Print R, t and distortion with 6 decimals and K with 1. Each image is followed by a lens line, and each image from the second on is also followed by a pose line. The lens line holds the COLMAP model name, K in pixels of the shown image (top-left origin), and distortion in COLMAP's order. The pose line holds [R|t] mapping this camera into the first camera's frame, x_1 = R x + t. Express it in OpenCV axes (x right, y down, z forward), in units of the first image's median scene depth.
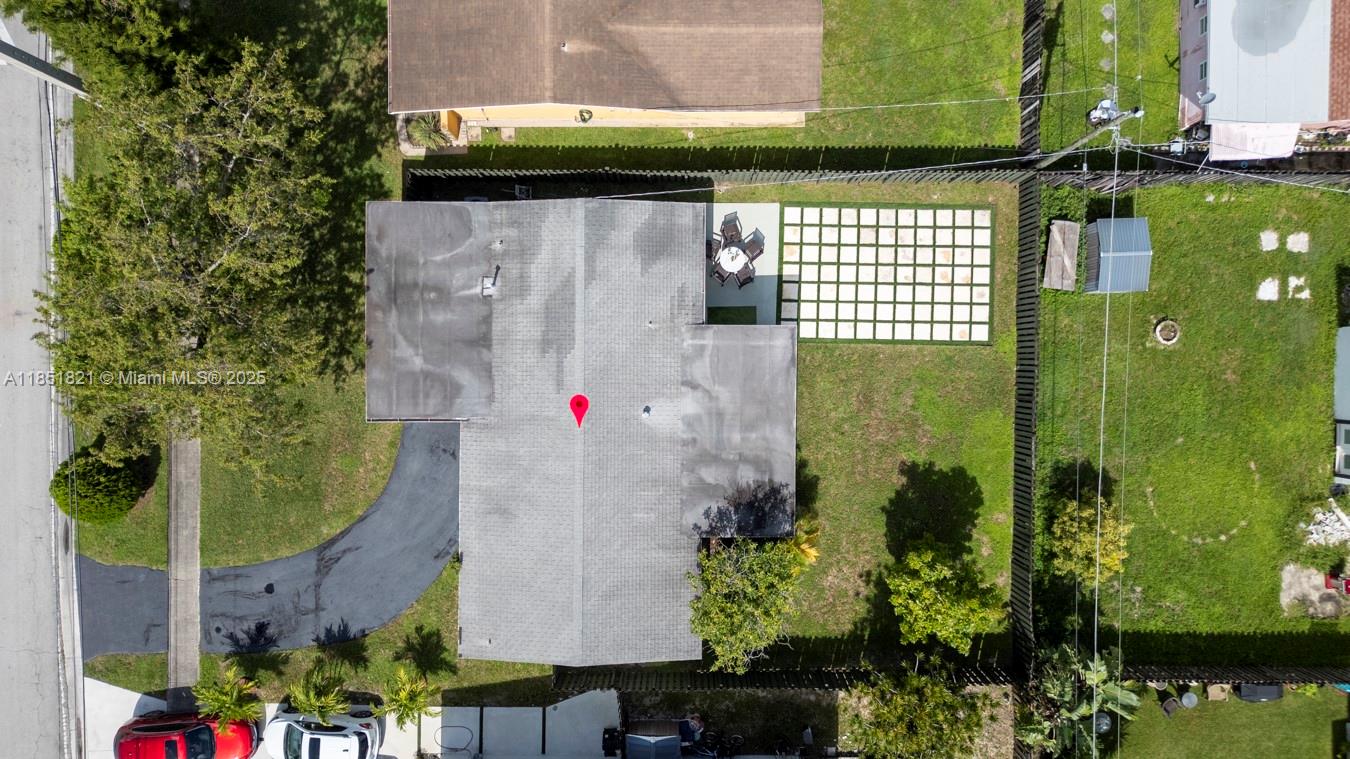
lens RADIAL K [[955.9, 0, 675.0], [0, 955.9, 379.5], [0, 0, 1]] dist [0.001031, 0.000413]
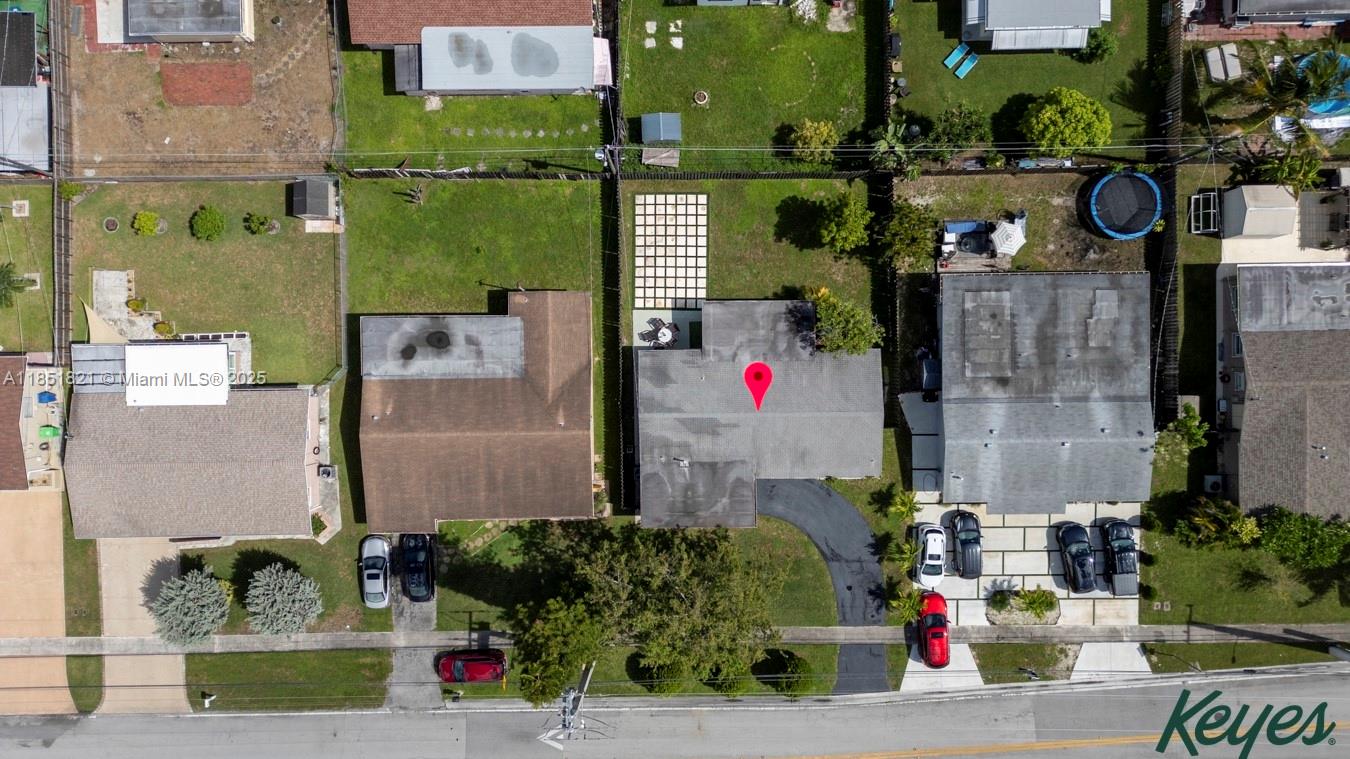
lens RADIAL K [[943.4, 0, 675.0], [0, 943.4, 379.5], [0, 0, 1]] dist [0.039439, 0.003260]
pose [[-0.015237, -0.999884, -0.000403, -0.024356], [0.999776, -0.015229, -0.014670, -0.080021], [0.014662, -0.000626, 0.999892, -0.812220]]
